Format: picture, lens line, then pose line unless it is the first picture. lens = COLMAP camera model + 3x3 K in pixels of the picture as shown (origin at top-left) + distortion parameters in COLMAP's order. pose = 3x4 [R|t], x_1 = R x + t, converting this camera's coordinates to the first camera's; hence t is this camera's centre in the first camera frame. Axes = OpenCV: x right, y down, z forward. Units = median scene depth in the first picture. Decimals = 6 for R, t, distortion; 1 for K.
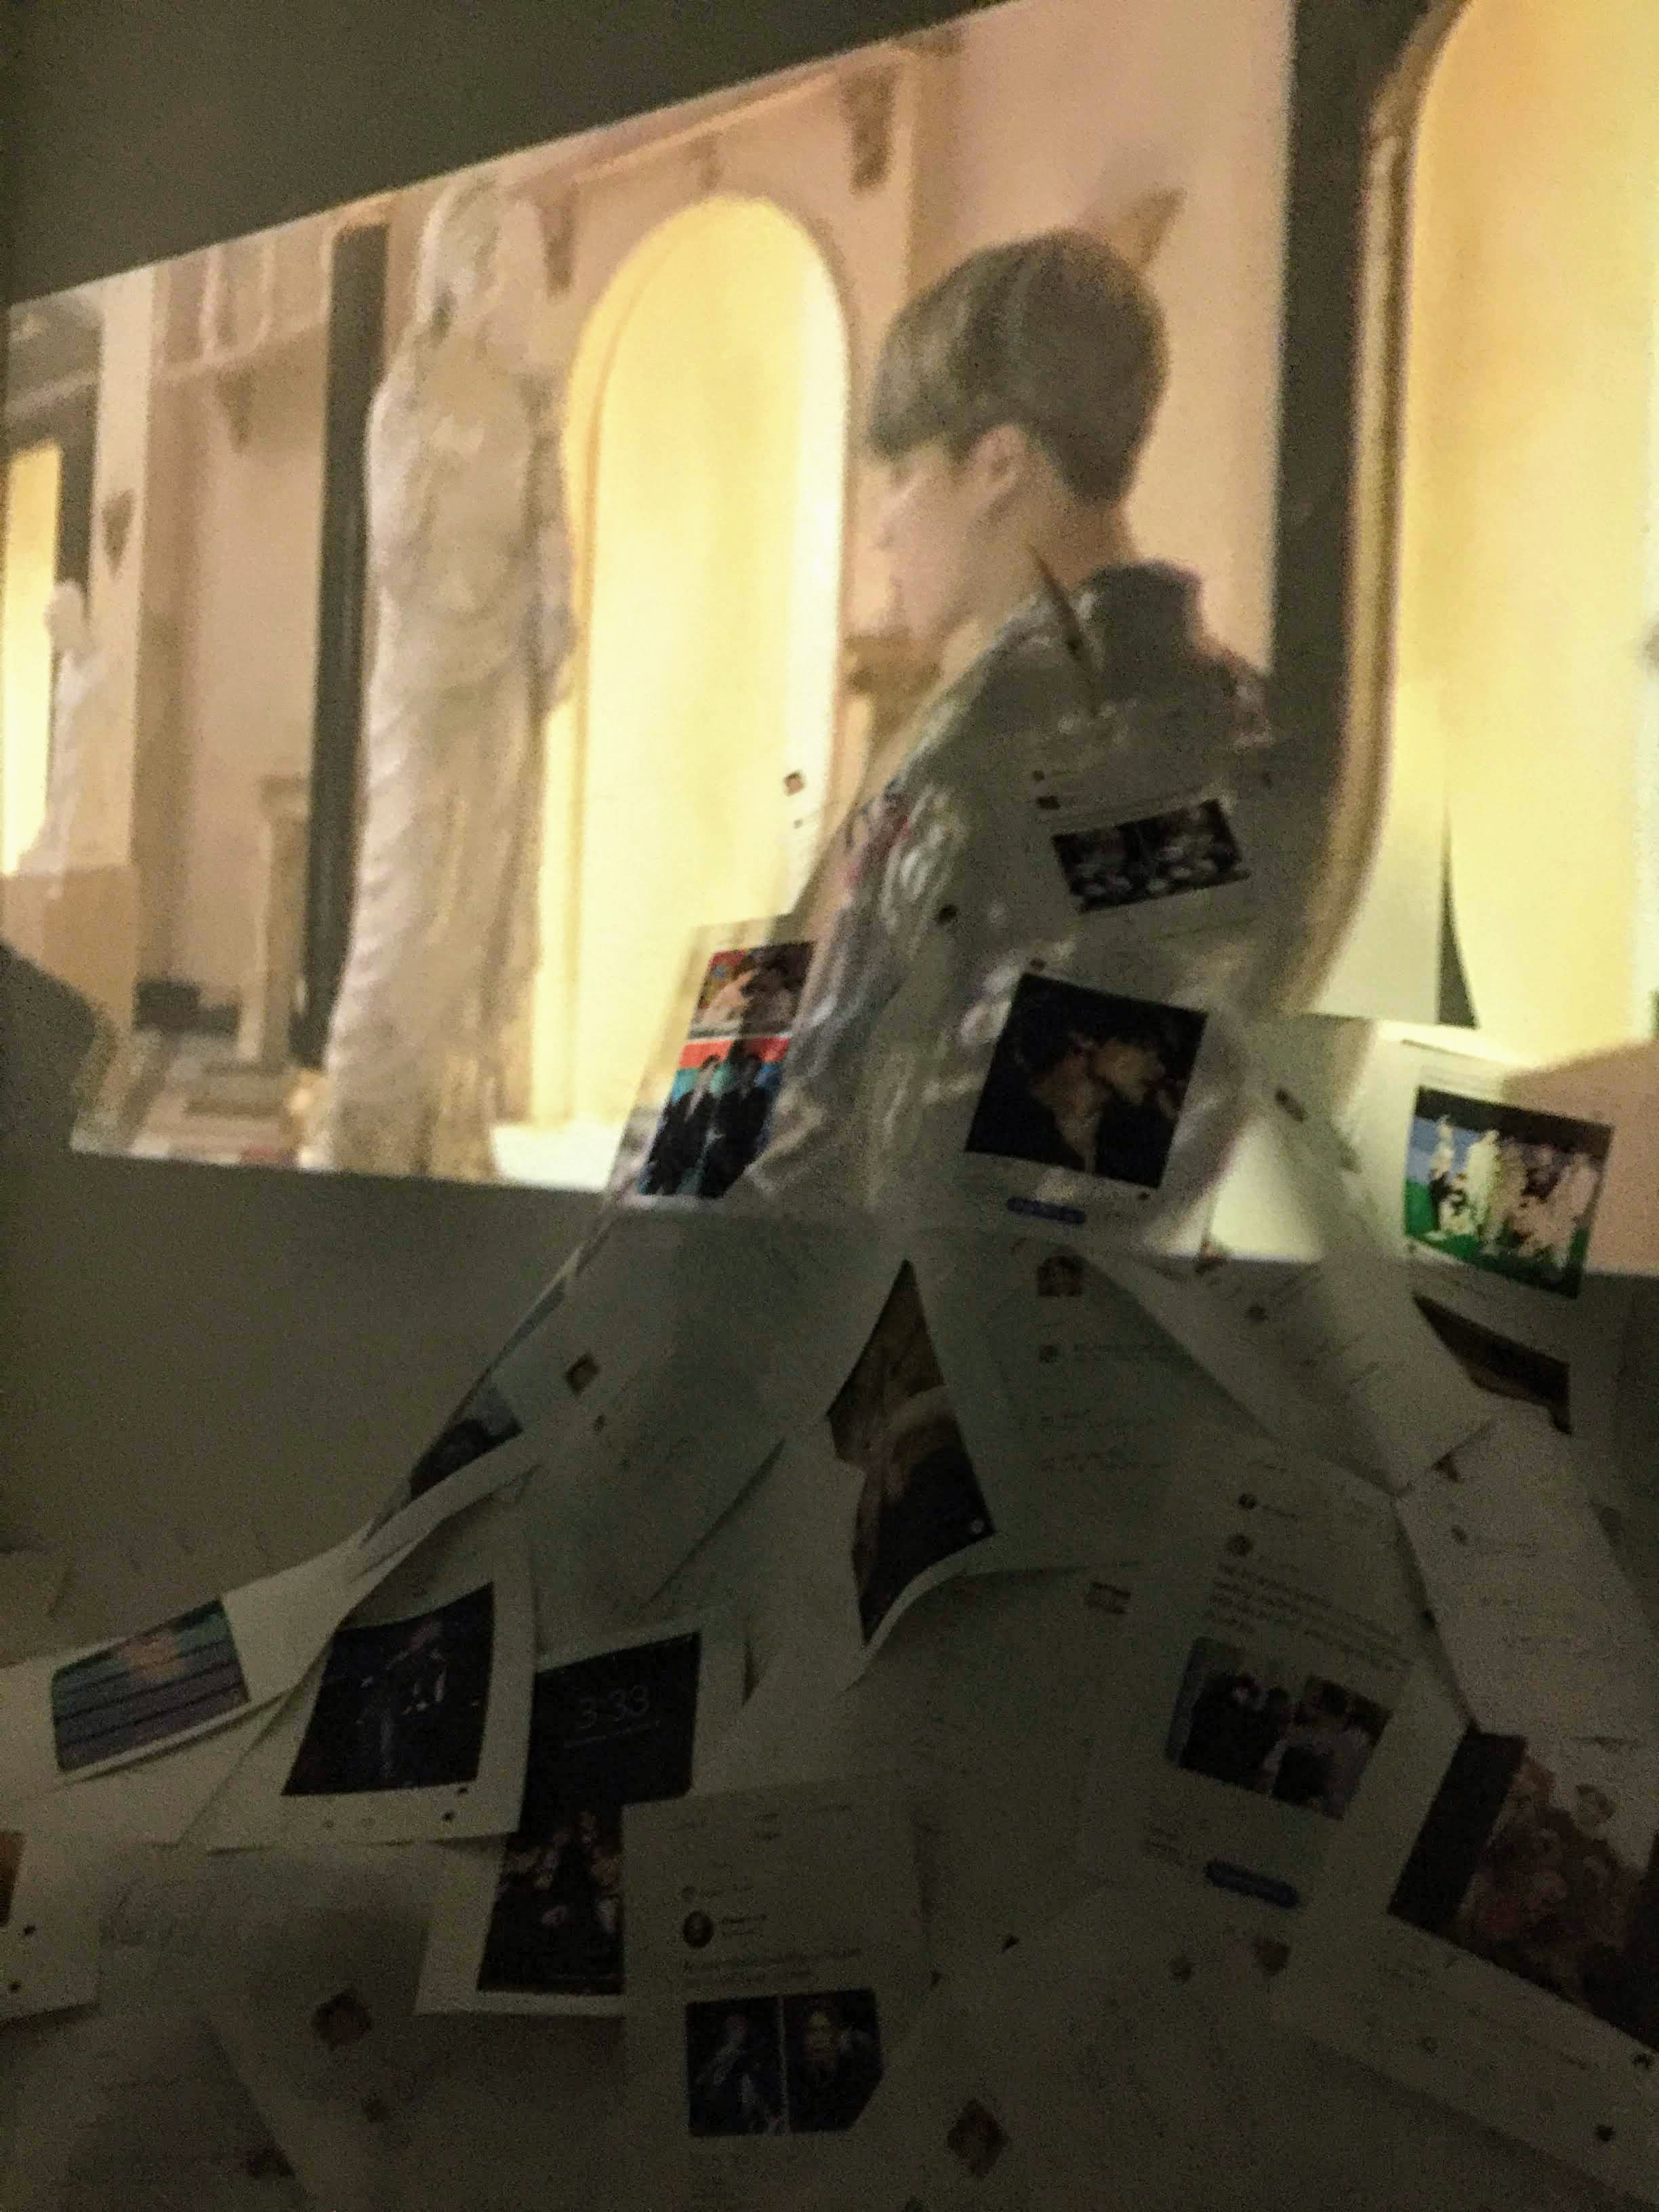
lens RADIAL K [[1926.9, 0, 829.5], [0, 1926.9, 1106.0], [0, 0, 1]] dist [0.142442, -0.249142]
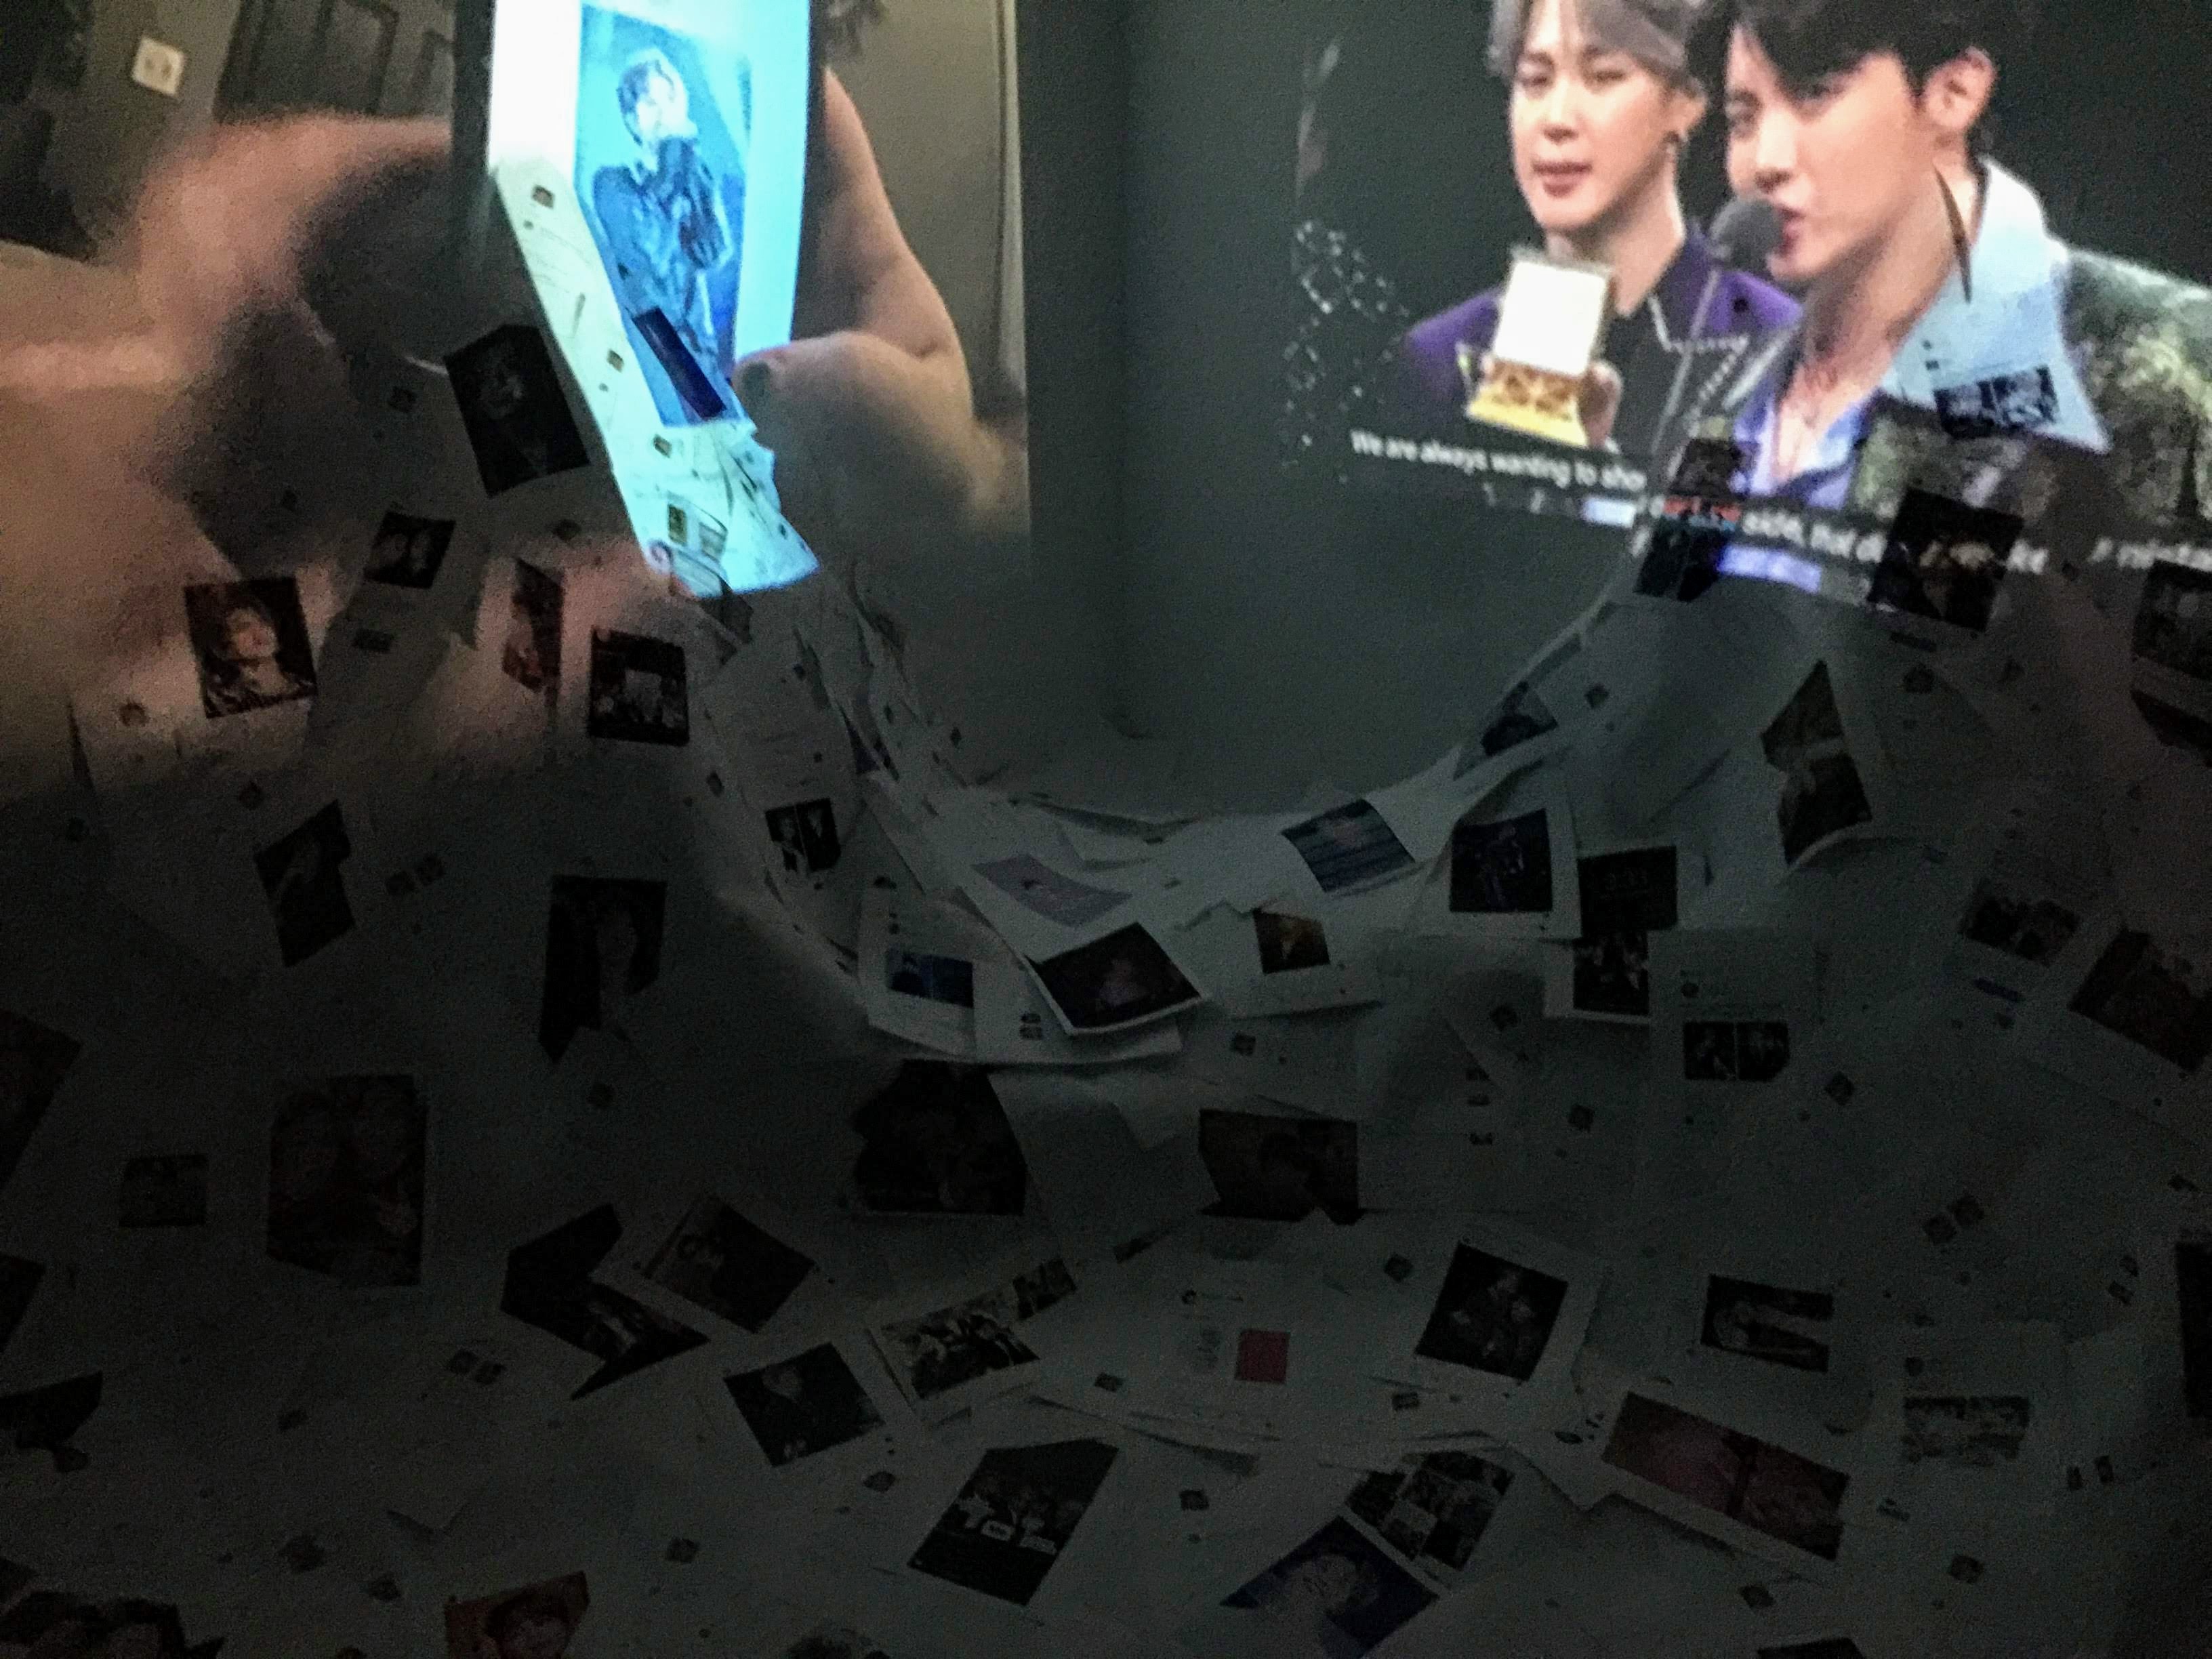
lens RADIAL K [[1893.7, 0, 1033.5], [0, 1893.7, 824.9], [0, 0, 1]] dist [0.077051, -0.094157]
pose [[0.974787, 0.047790, -0.217960, -0.286270], [0.024912, 0.947381, 0.319137, -0.370195], [0.221743, -0.316520, 0.922304, -0.872783]]
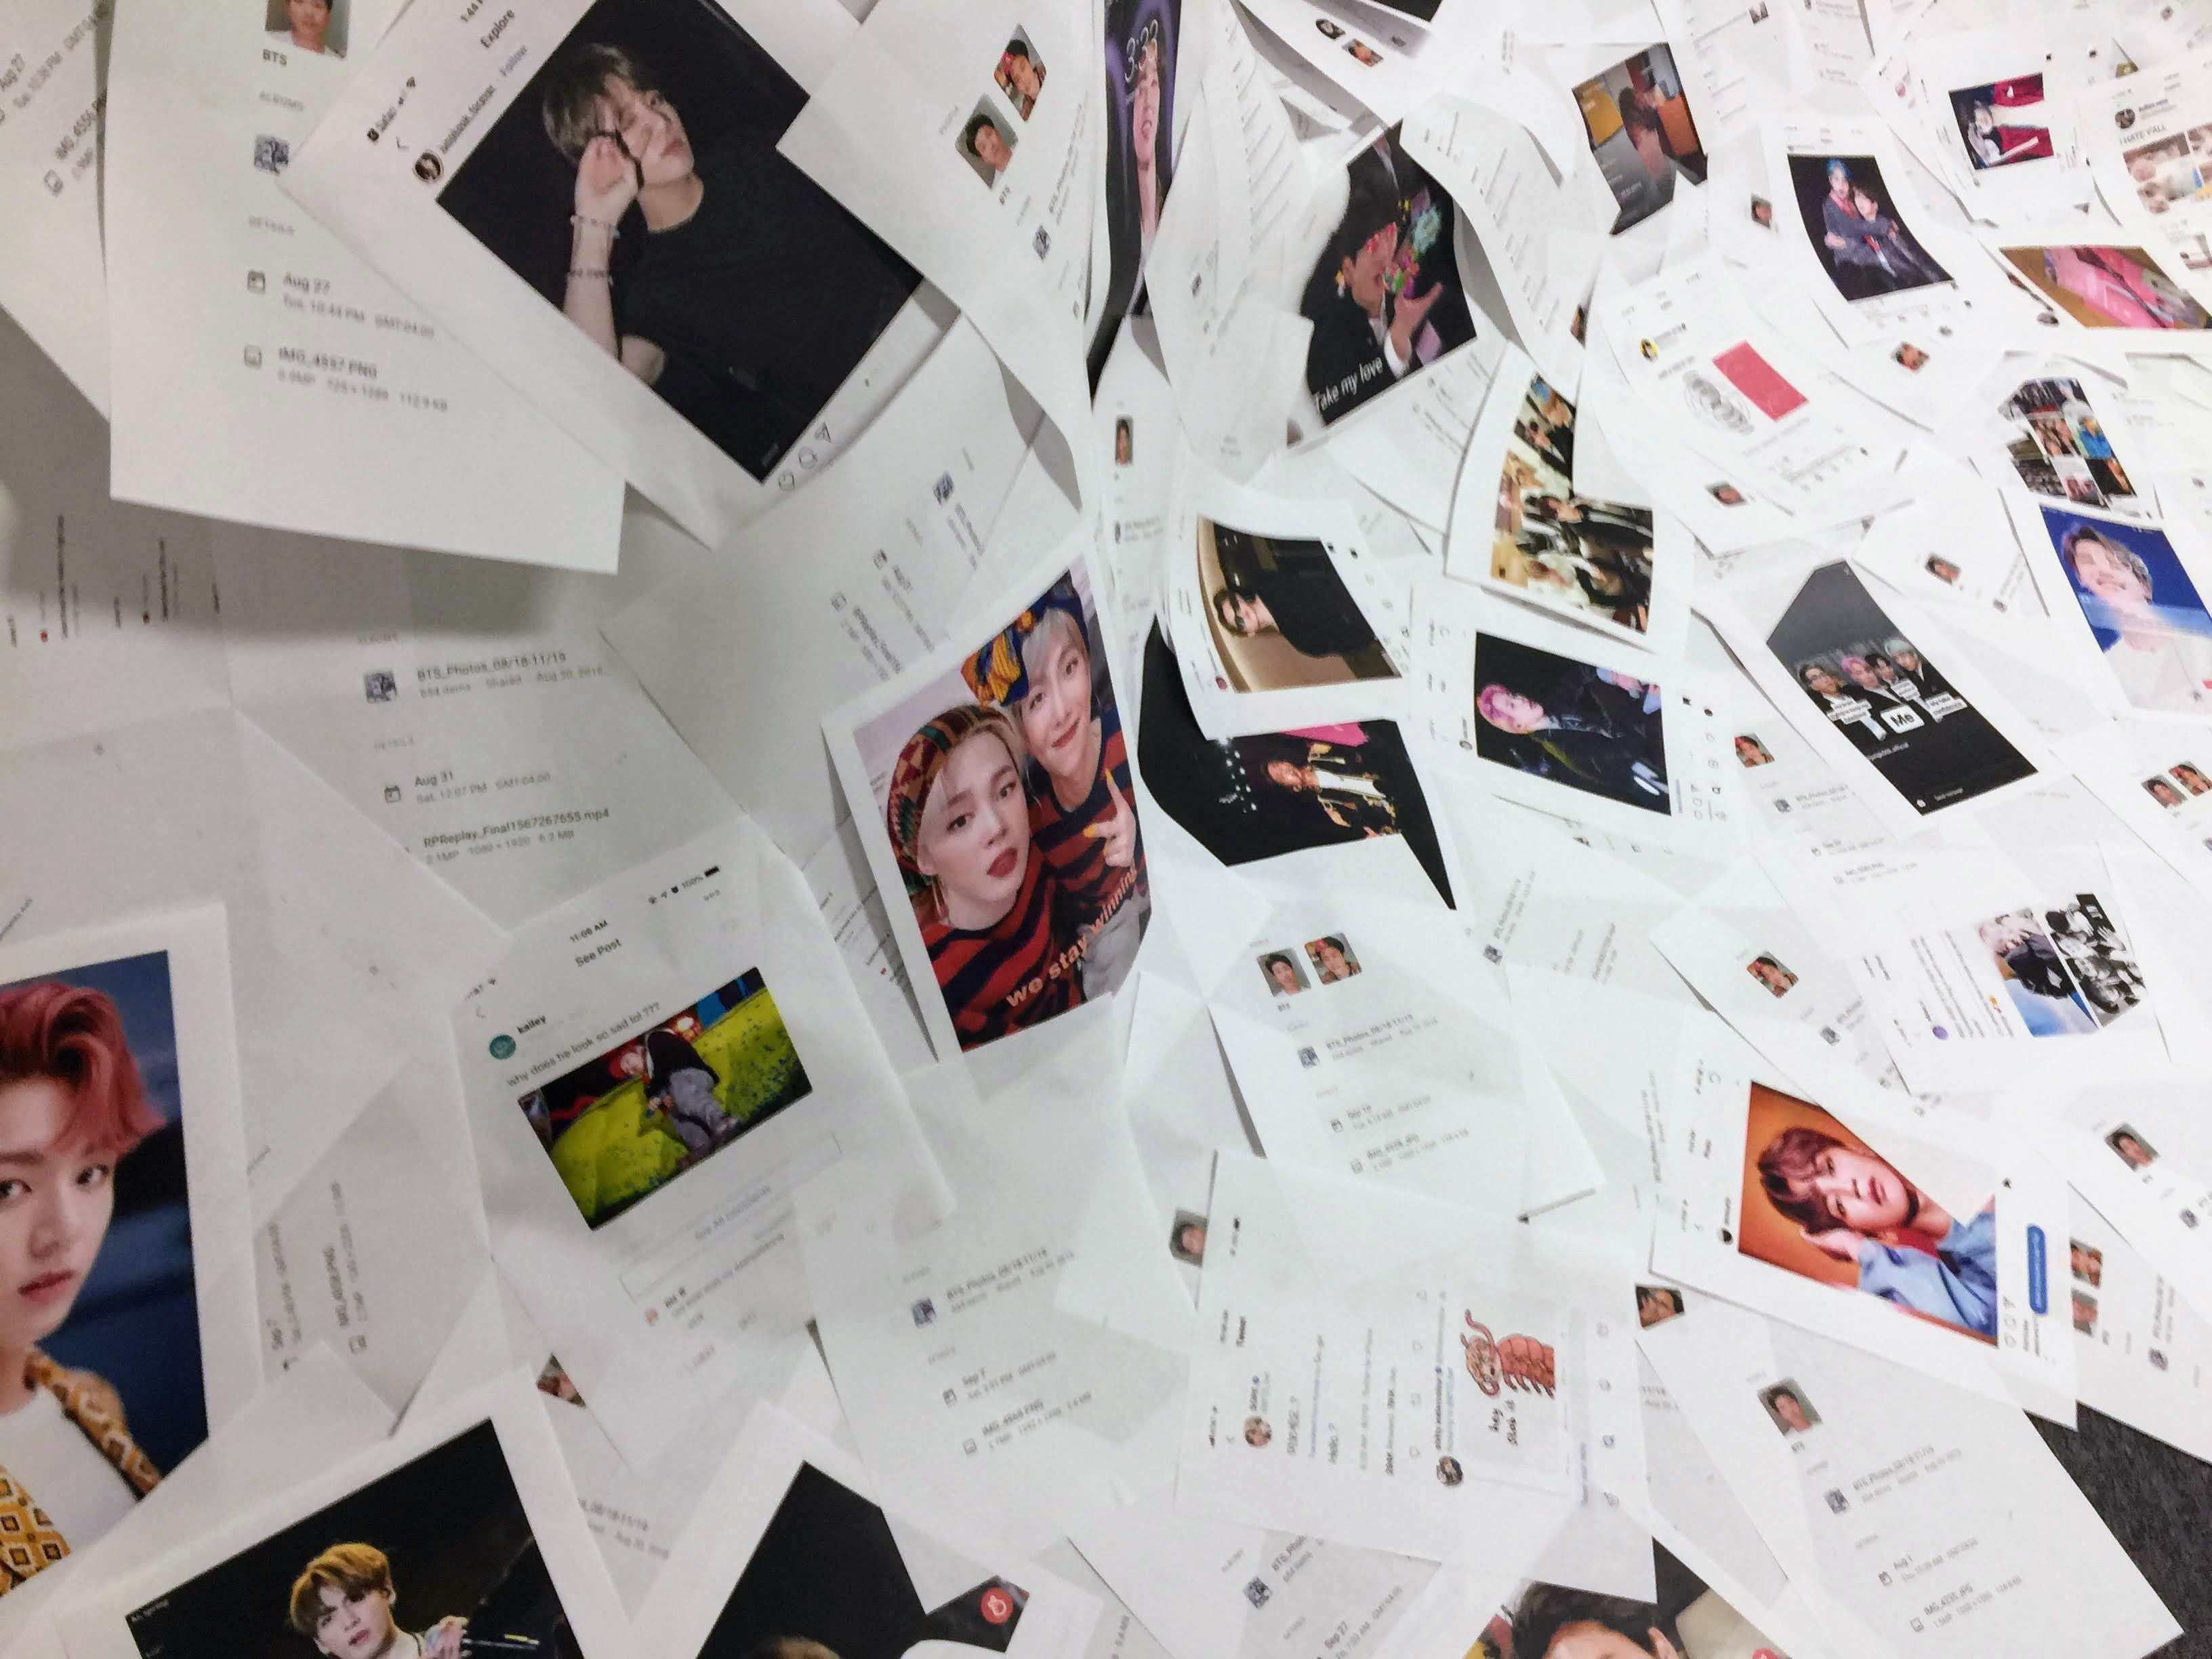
lens RADIAL K [[1893.7, 0, 1033.5], [0, 1893.7, 824.9], [0, 0, 1]] dist [0.077051, -0.094157]
pose [[0.761256, -0.424768, 0.489960, -1.672142], [-0.147759, 0.622080, 0.768884, -0.143423], [-0.631392, -0.657714, 0.410799, 0.178305]]
